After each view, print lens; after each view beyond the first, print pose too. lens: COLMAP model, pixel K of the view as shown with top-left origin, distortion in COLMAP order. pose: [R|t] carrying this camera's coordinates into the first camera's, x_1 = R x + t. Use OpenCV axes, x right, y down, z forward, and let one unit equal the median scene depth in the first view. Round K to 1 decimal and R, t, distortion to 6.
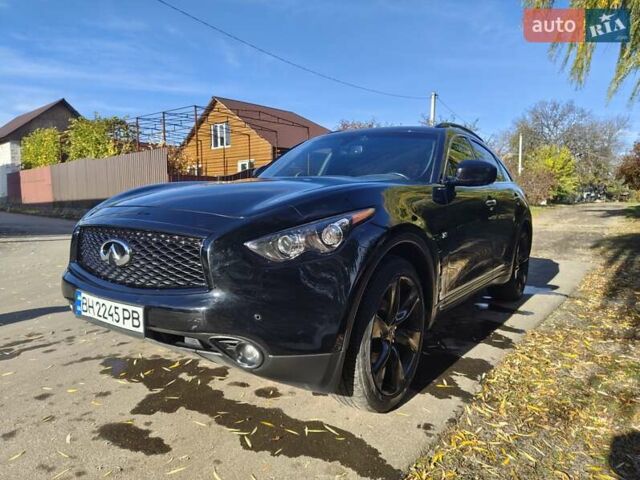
lens RADIAL K [[451.9, 0, 317.8], [0, 451.9, 239.1], [0, 0, 1]] dist [0.053979, -0.073660]
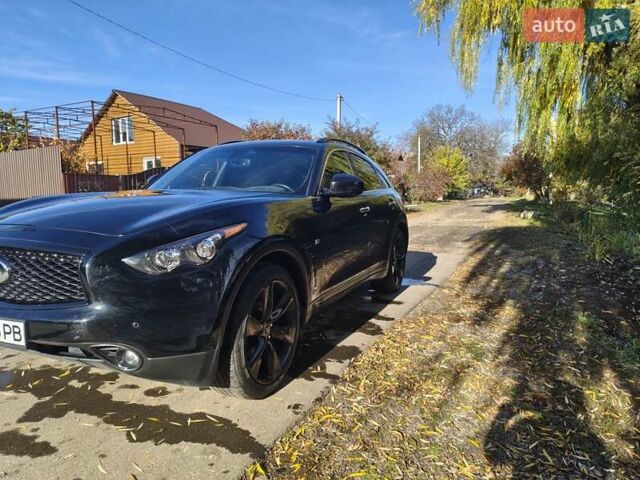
lens RADIAL K [[446.3, 0, 321.2], [0, 446.3, 242.2], [0, 0, 1]] dist [0.051427, -0.062276]
pose [[0.981164, -0.026777, 0.191314, 0.080109], [0.023609, 0.999544, 0.018820, -0.031726], [-0.191731, -0.013949, 0.981348, -0.131256]]
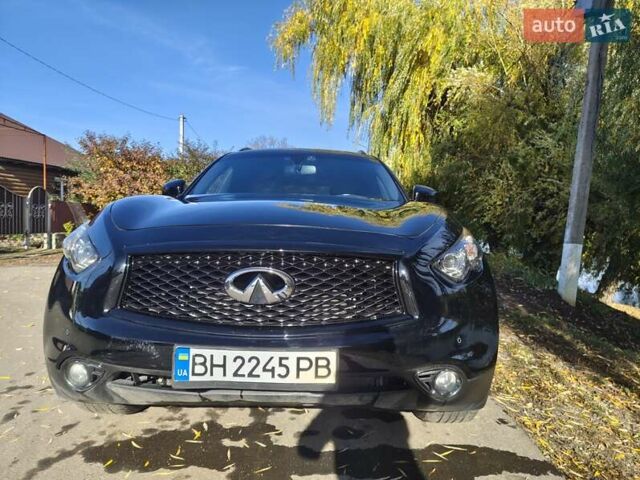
lens RADIAL K [[450.0, 0, 327.2], [0, 450.0, 233.2], [0, 0, 1]] dist [0.036126, -0.040052]
pose [[0.815989, -0.008487, 0.578005, -0.656096], [0.044780, 0.997816, -0.048567, -0.013192], [-0.576331, 0.065514, 0.814586, 0.271171]]
